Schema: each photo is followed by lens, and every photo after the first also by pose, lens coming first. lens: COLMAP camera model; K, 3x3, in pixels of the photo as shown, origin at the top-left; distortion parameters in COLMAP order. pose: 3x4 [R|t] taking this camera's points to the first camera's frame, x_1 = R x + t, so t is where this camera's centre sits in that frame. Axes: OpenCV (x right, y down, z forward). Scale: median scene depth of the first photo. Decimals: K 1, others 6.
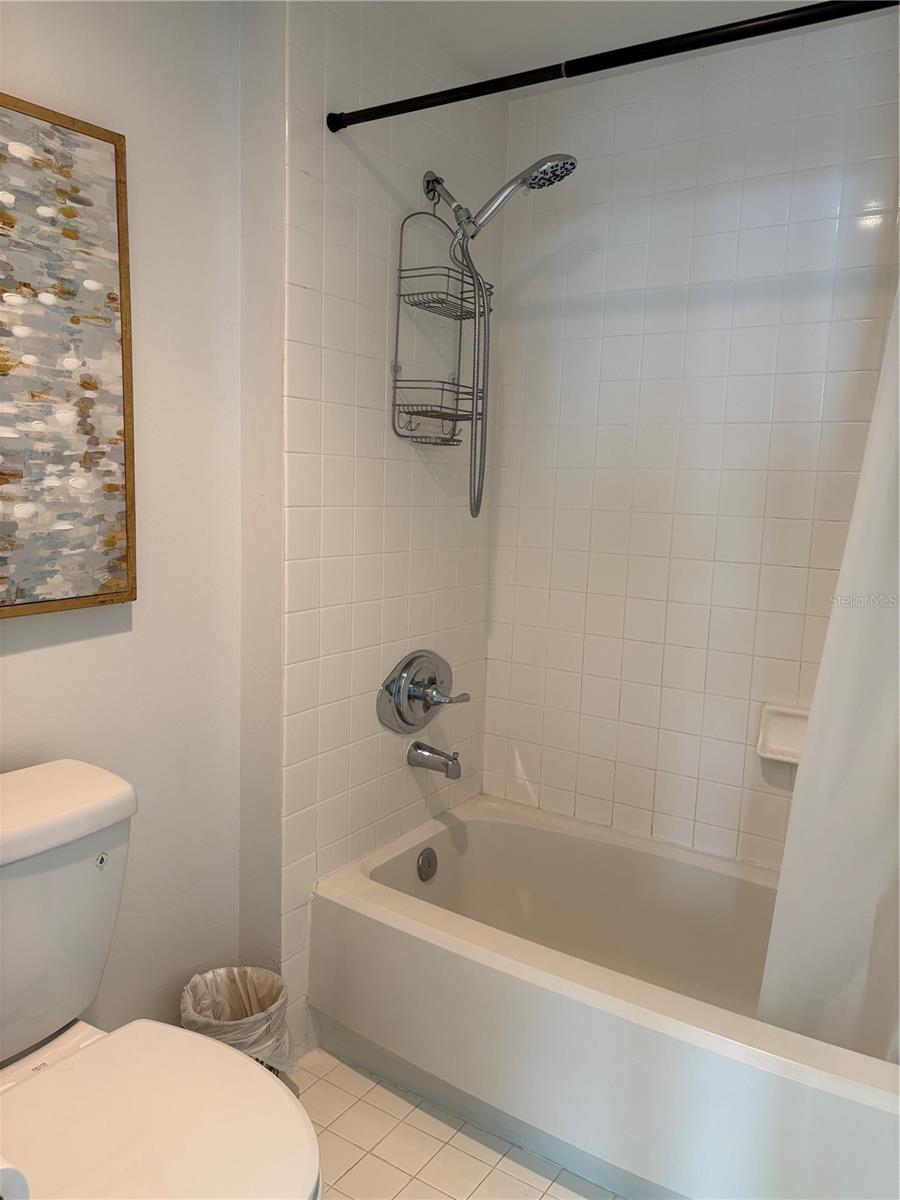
lens RADIAL K [[904.8, 0, 449.8], [0, 904.8, 605.6], [0, 0, 1]] dist [0.011285, -0.020921]
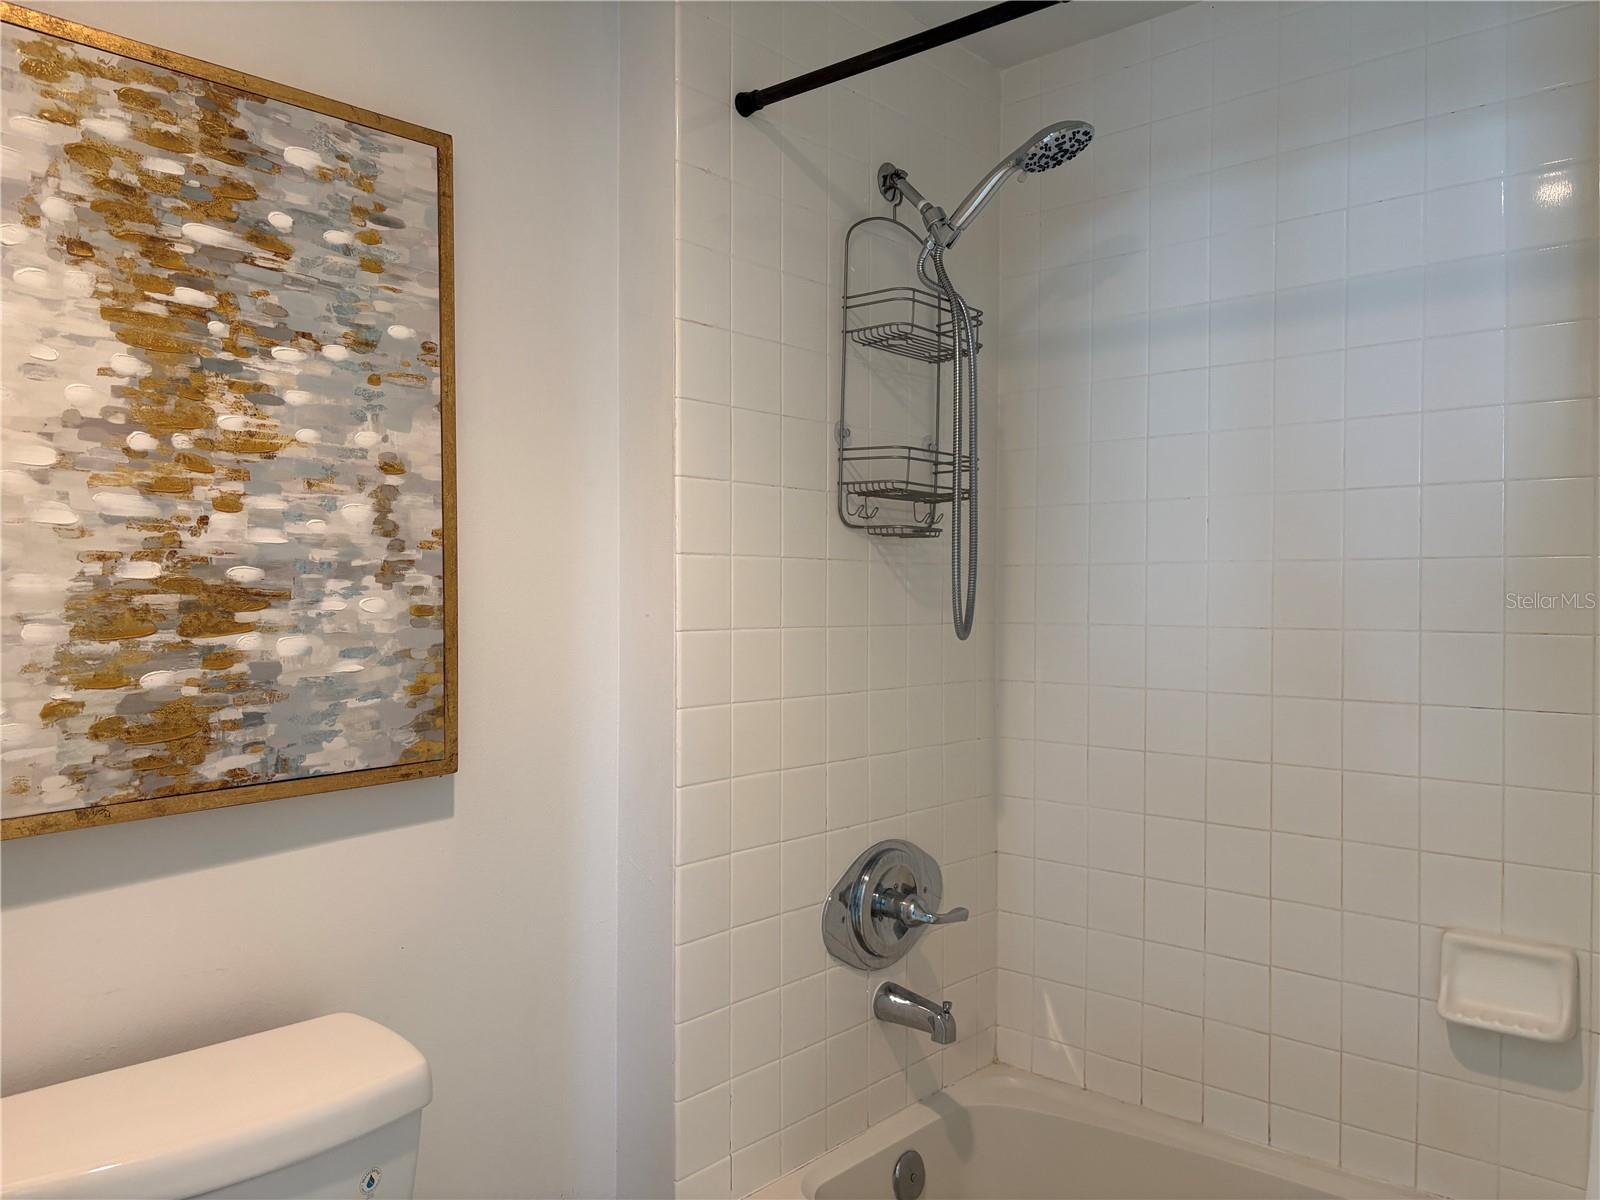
lens RADIAL K [[1206.4, 0, 793.3], [0, 1206.4, 591.5], [0, 0, 1]] dist [0.011285, -0.020921]
pose [[0.988561, -0.026363, -0.148498, 0.043727], [0.005305, 0.990073, -0.140454, -0.010908], [0.150726, 0.138060, 0.978888, 0.114219]]
